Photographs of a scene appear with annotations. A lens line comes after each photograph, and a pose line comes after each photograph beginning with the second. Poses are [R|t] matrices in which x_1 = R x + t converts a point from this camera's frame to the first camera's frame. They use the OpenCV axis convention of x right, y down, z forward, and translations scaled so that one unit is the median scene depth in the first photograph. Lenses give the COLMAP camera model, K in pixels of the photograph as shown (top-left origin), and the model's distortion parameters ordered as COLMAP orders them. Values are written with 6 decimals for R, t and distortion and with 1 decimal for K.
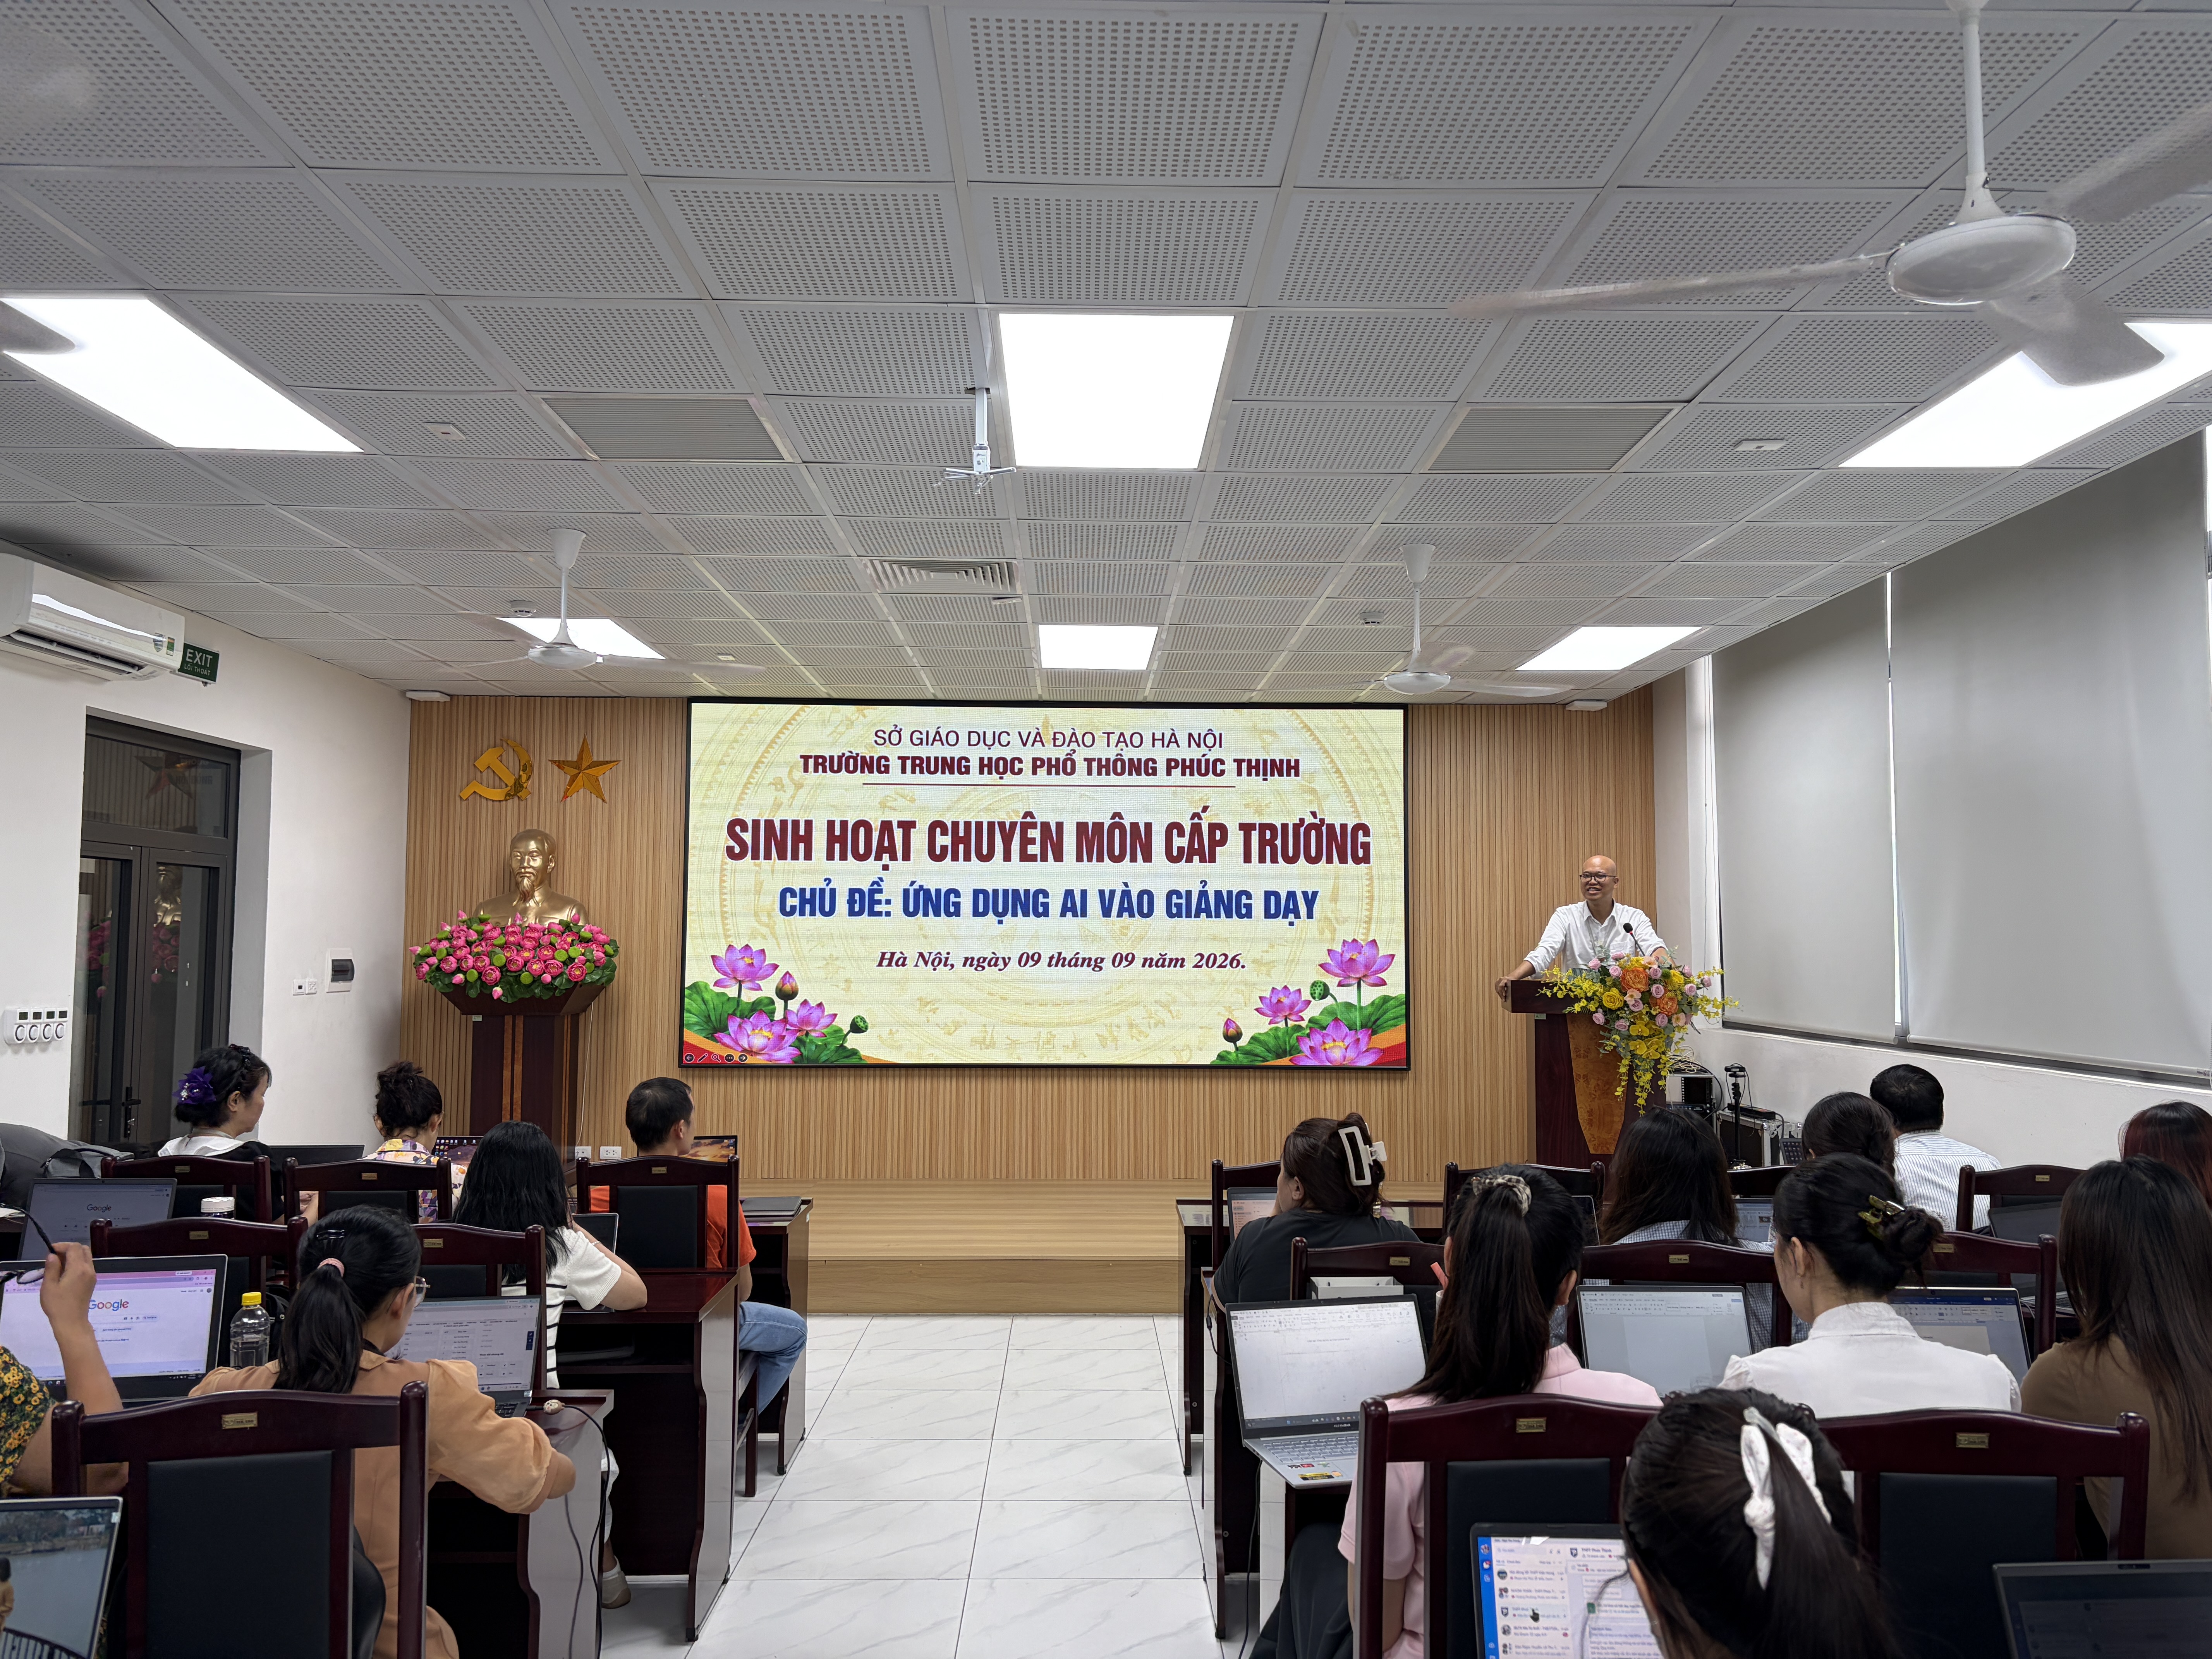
lens RADIAL K [[1666.8, 0, 1099.9], [0, 1666.8, 828.4], [0, 0, 1]] dist [0.057387, -0.059711]
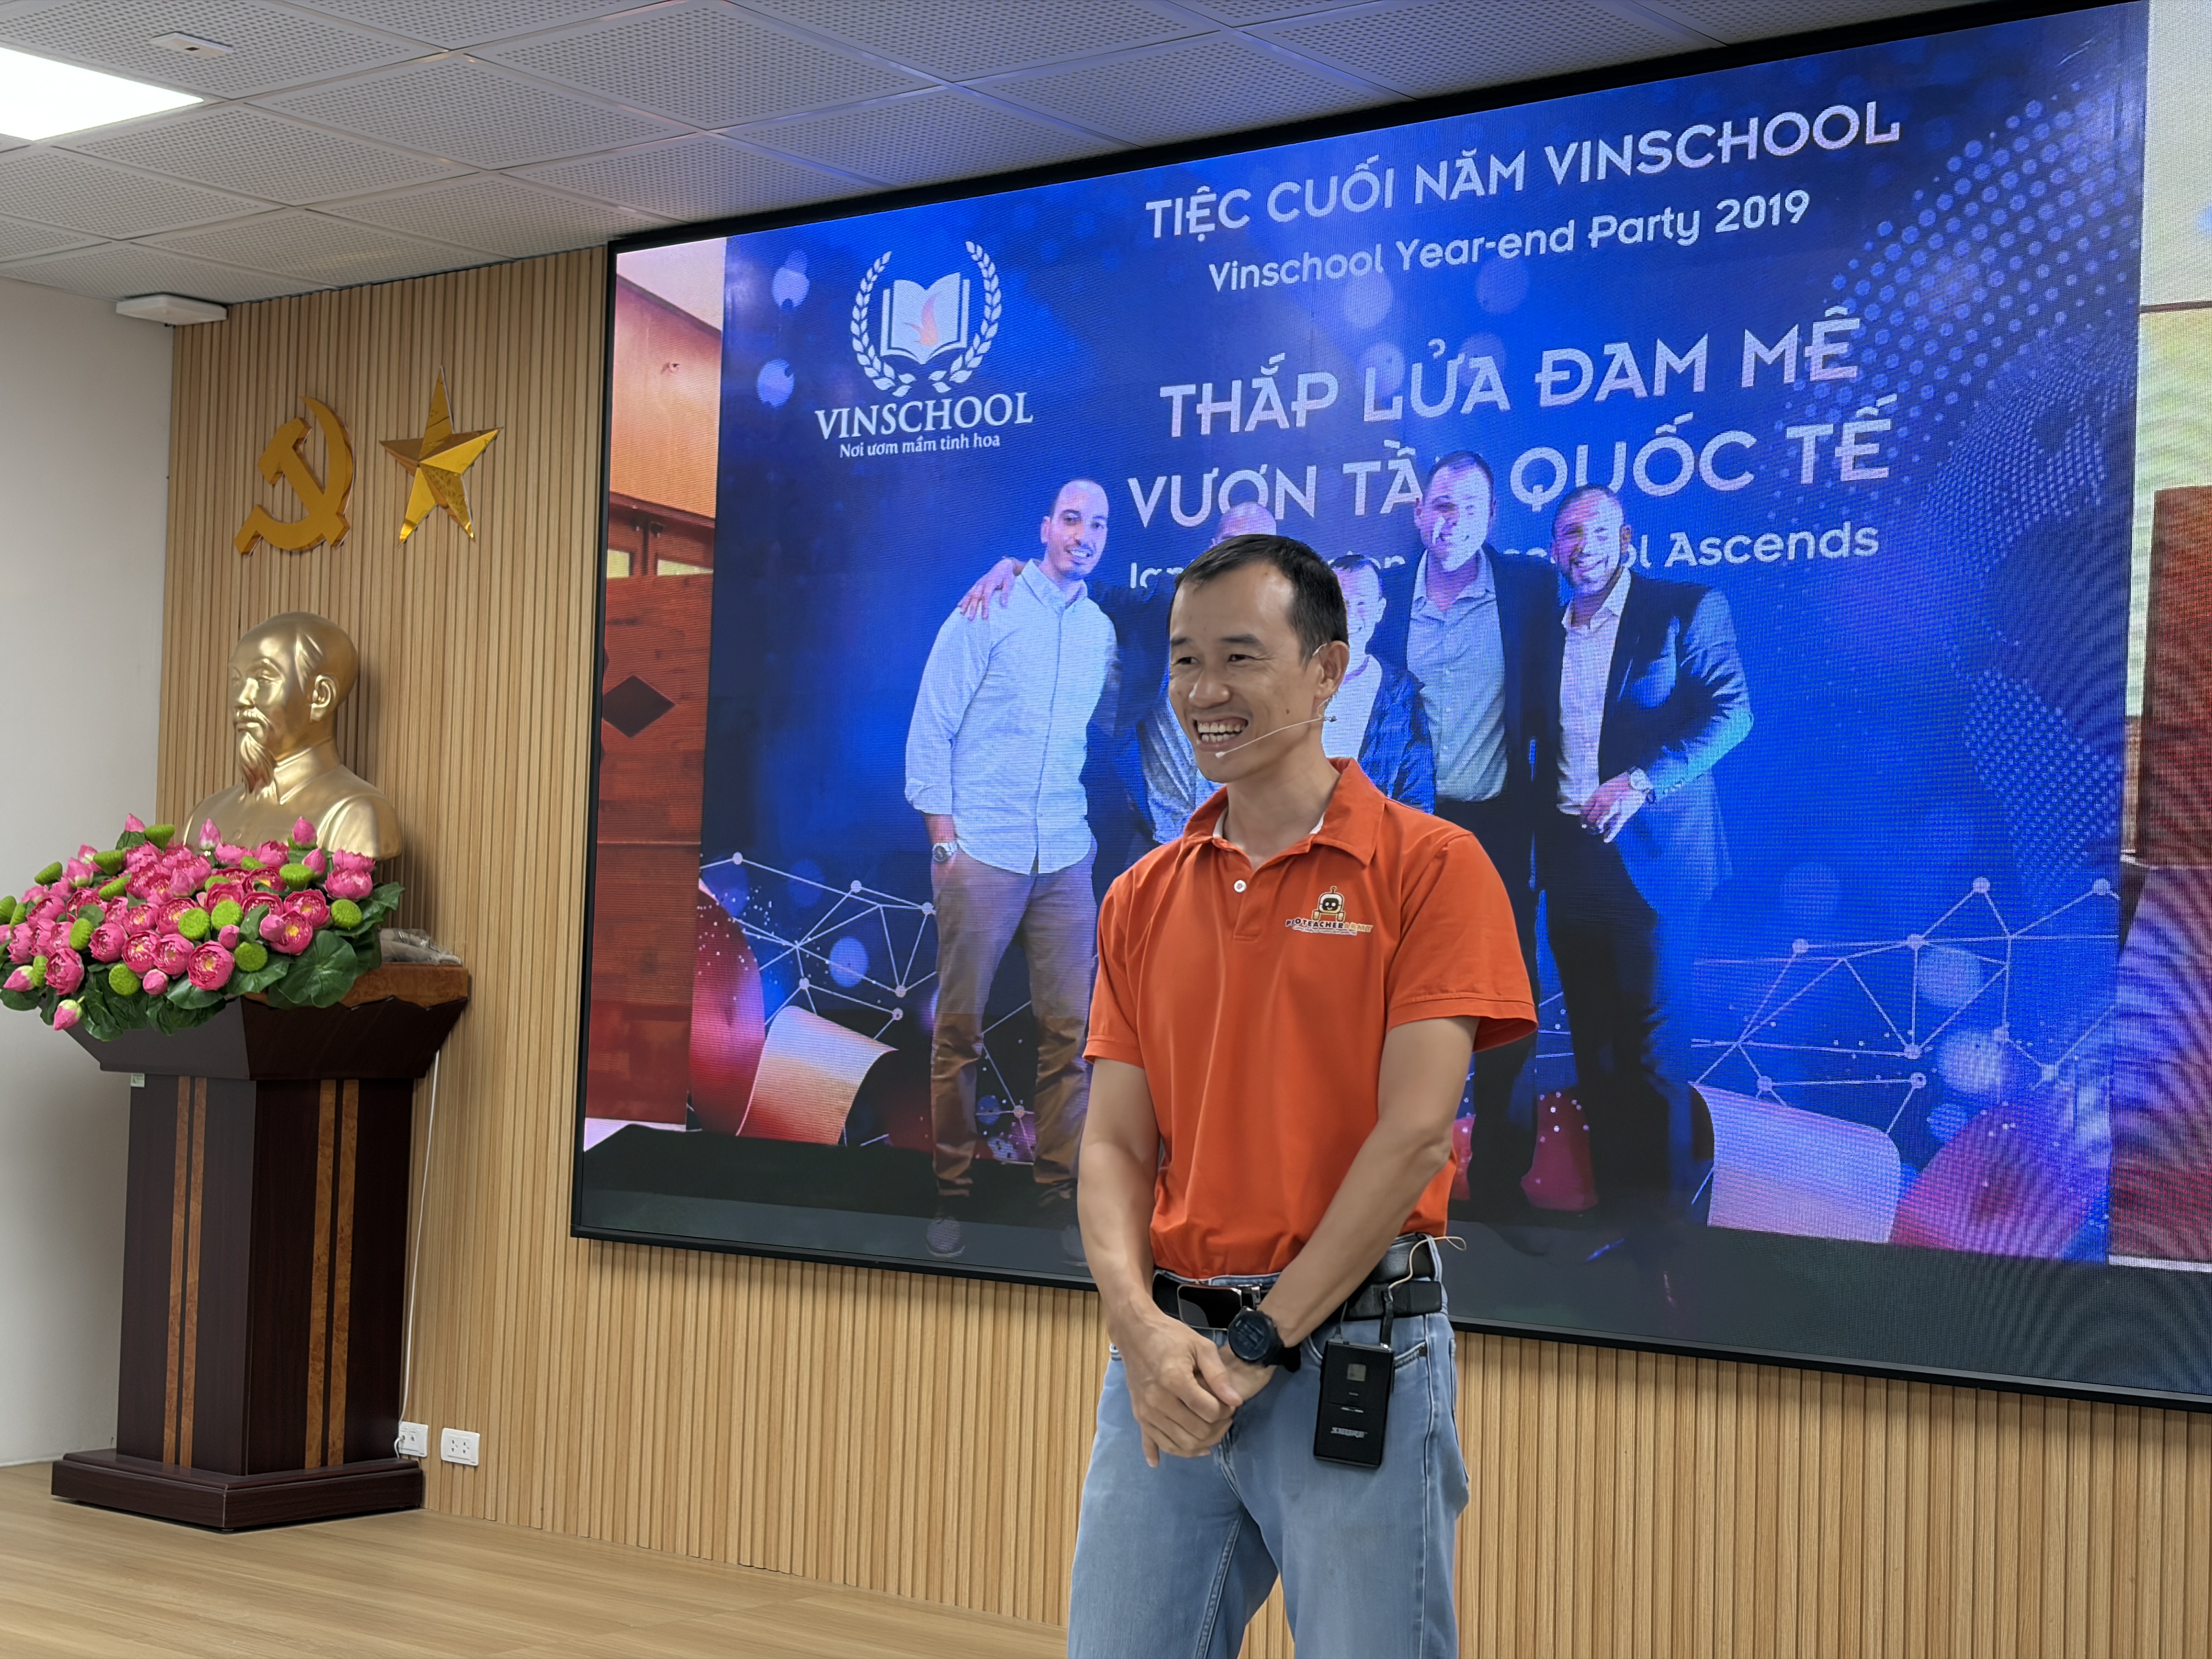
lens RADIAL K [[3323.4, 0, 1094.9], [0, 3323.4, 850.5], [0, 0, 1]] dist [0.081796, 0.000000]
pose [[0.766662, -0.008548, -0.641994, 0.338314], [0.021817, 0.999681, 0.012743, 0.054721], [0.641680, -0.023777, 0.766604, 0.552617]]
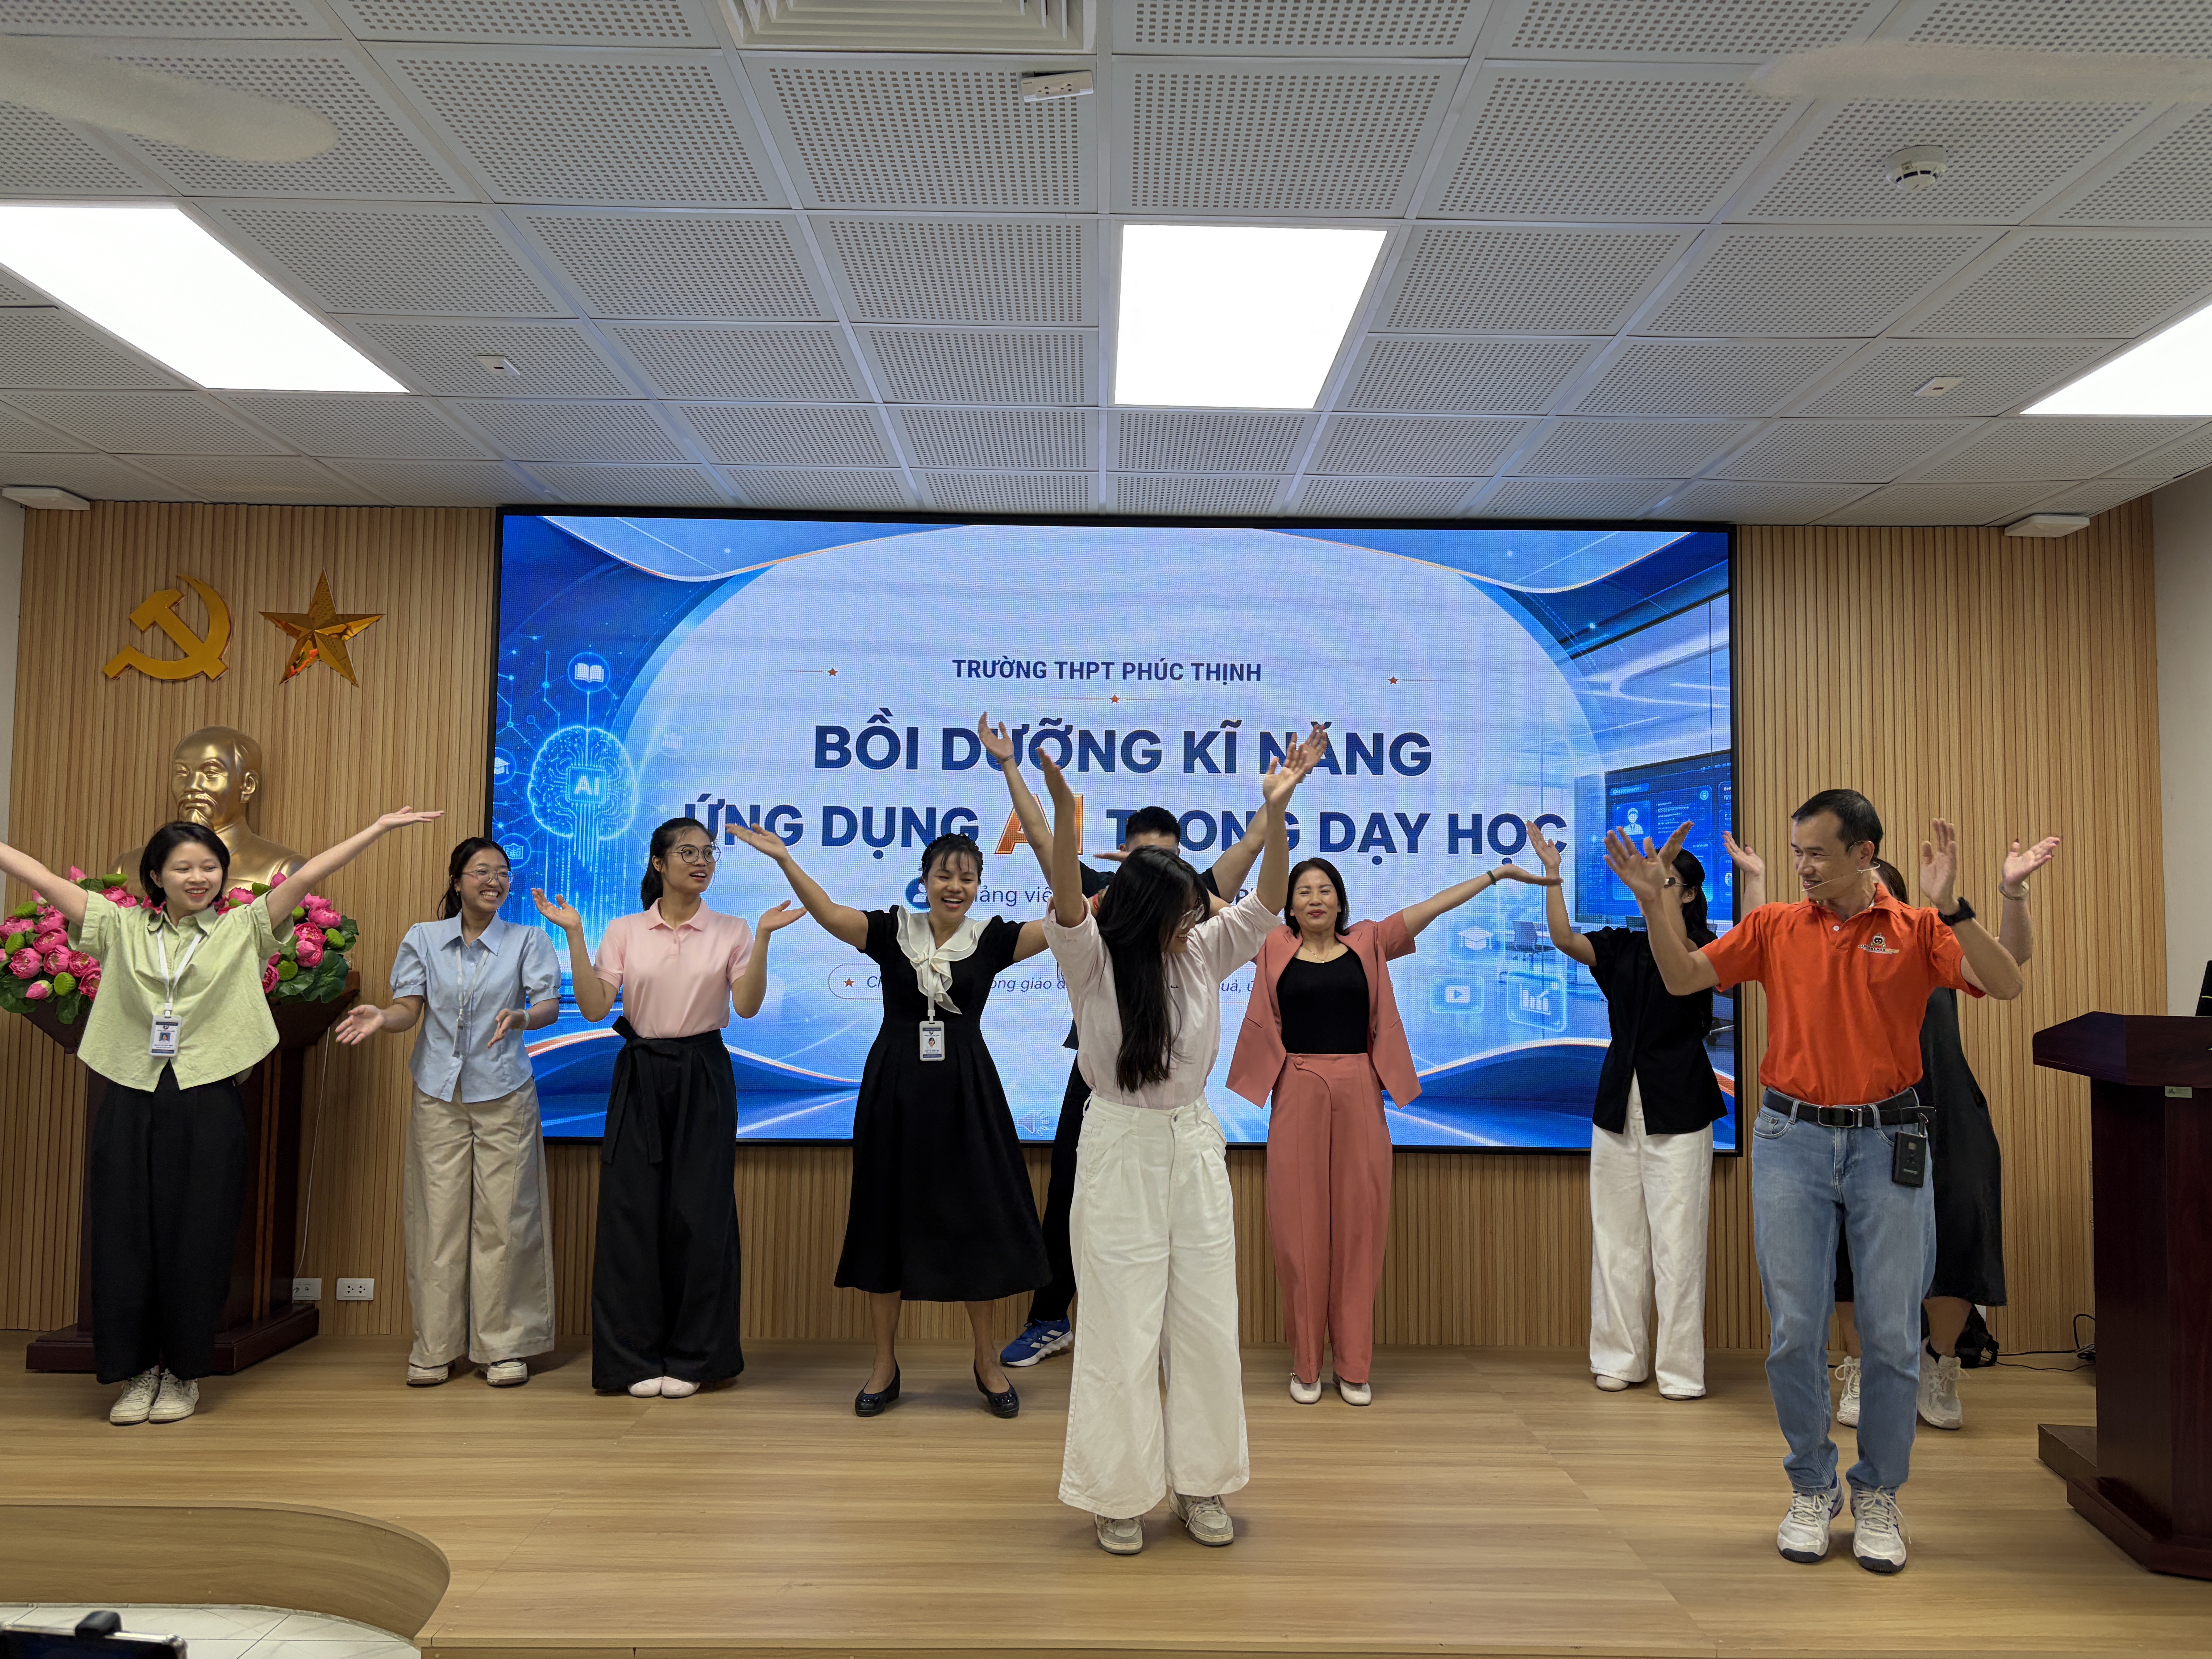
lens RADIAL K [[1666.8, 0, 1111.1], [0, 1666.8, 835.3], [0, 0, 1]] dist [0.057387, -0.059711]
pose [[0.999959, 0.005460, -0.007170, -0.030952], [-0.005391, 0.999939, 0.009657, 0.032566], [0.007222, -0.009618, 0.999928, 0.457924]]
